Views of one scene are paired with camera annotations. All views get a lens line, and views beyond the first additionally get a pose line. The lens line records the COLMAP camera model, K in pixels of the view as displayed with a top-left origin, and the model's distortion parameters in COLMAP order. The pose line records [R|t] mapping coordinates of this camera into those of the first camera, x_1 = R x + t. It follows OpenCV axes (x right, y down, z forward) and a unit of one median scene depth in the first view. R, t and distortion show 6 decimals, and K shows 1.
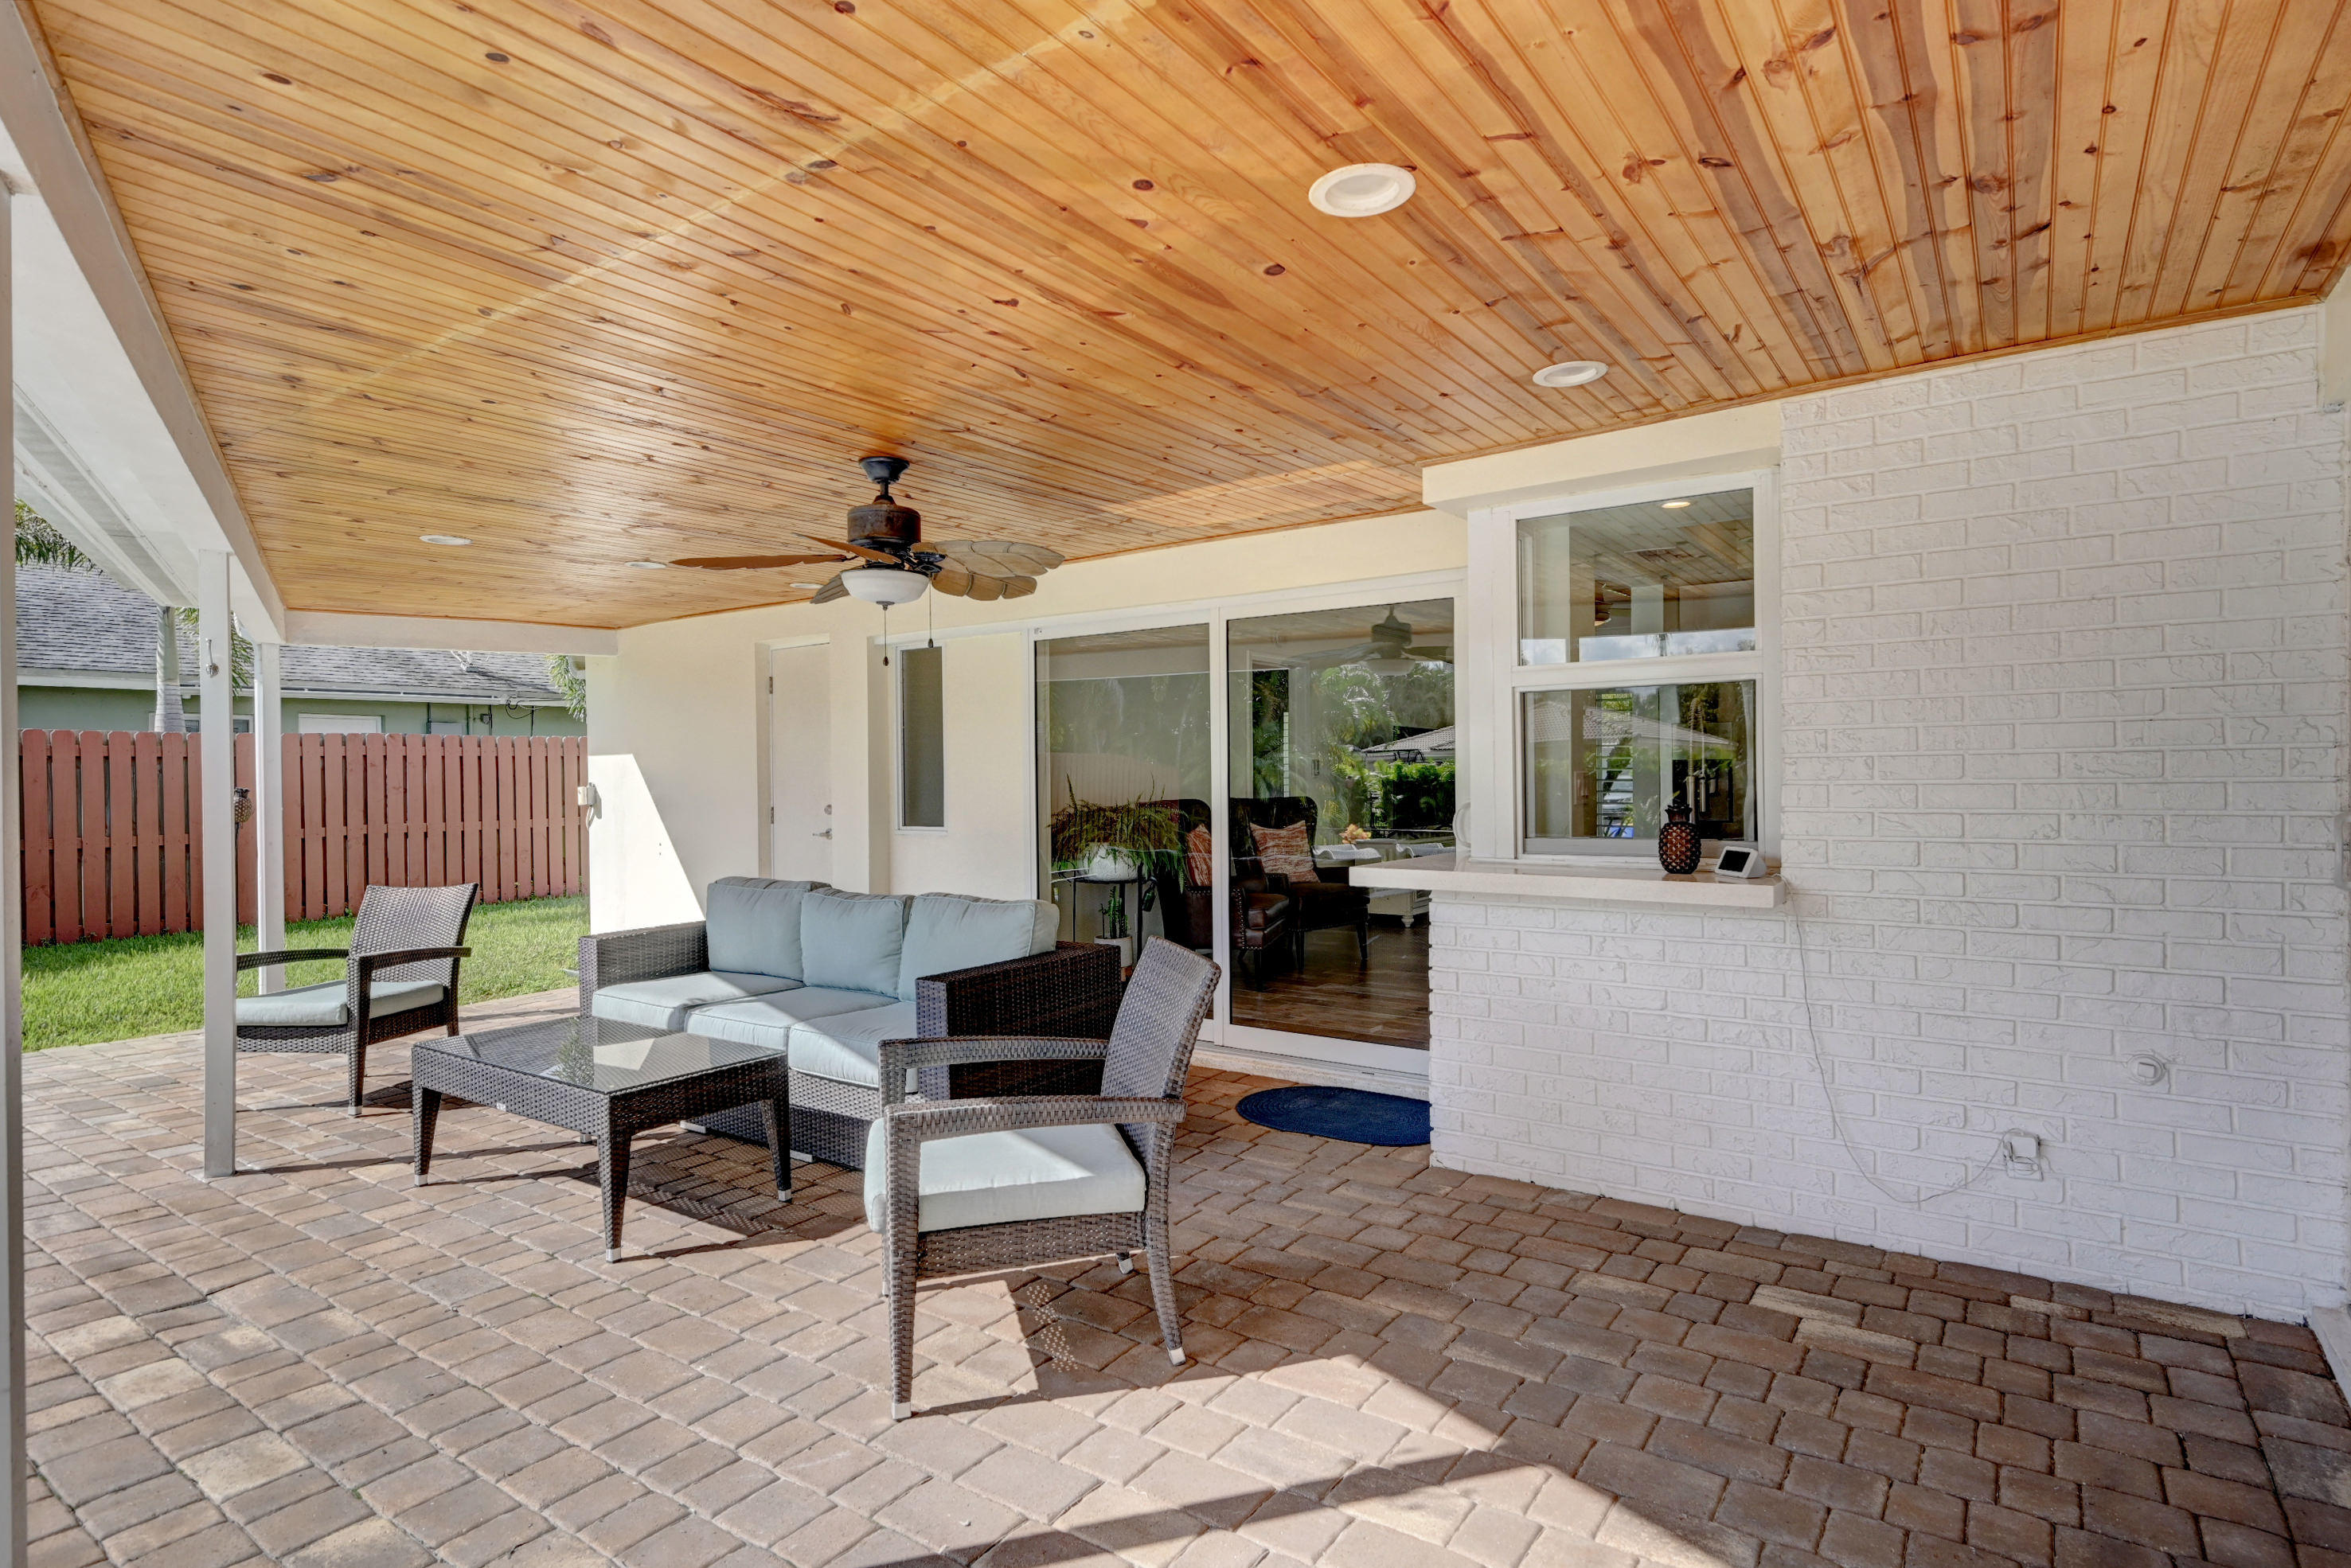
lens RADIAL K [[1219.9, 0, 1175.5], [0, 1219.9, 784.0], [0, 0, 1]] dist [-0.005076, -0.000586]
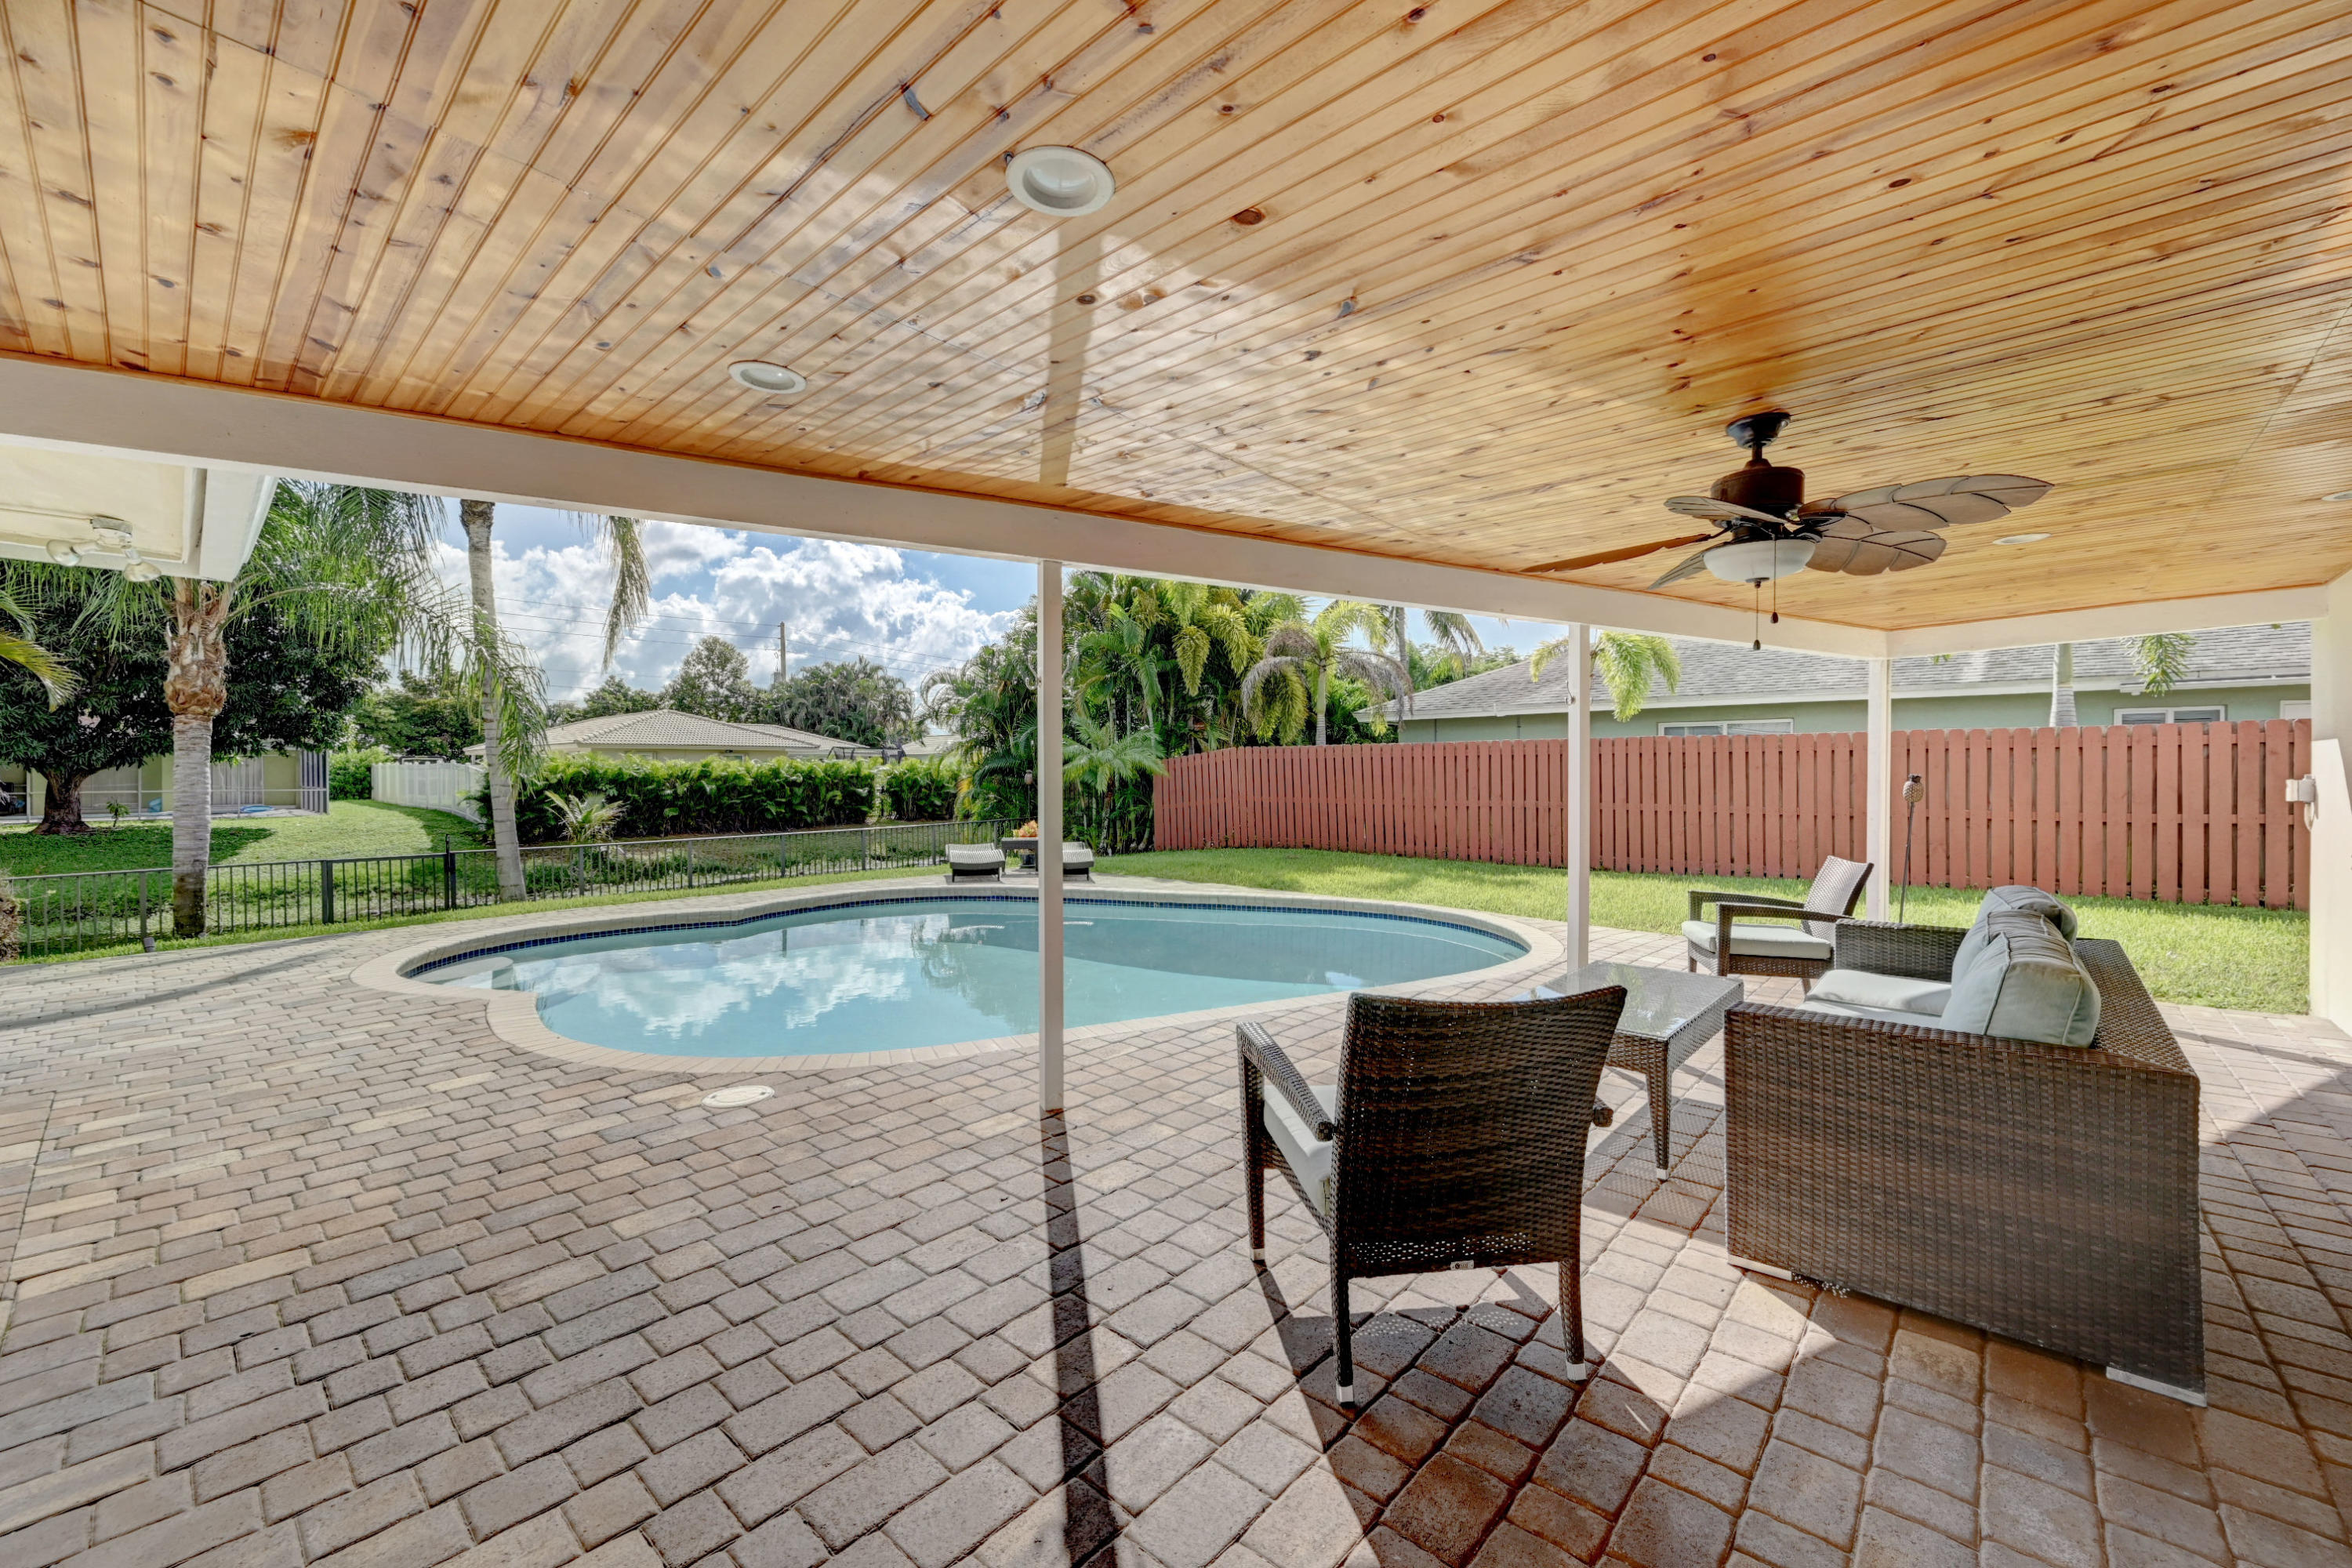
lens RADIAL K [[925.1, 0, 1179.4], [0, 925.1, 779.5], [0, 0, 1]] dist [0.002327, 0.000721]
pose [[-0.118381, 0.019212, -0.992782, 0.259533], [-0.004172, 0.999794, 0.019846, -0.007430], [0.992960, 0.006491, -0.118276, 0.347394]]
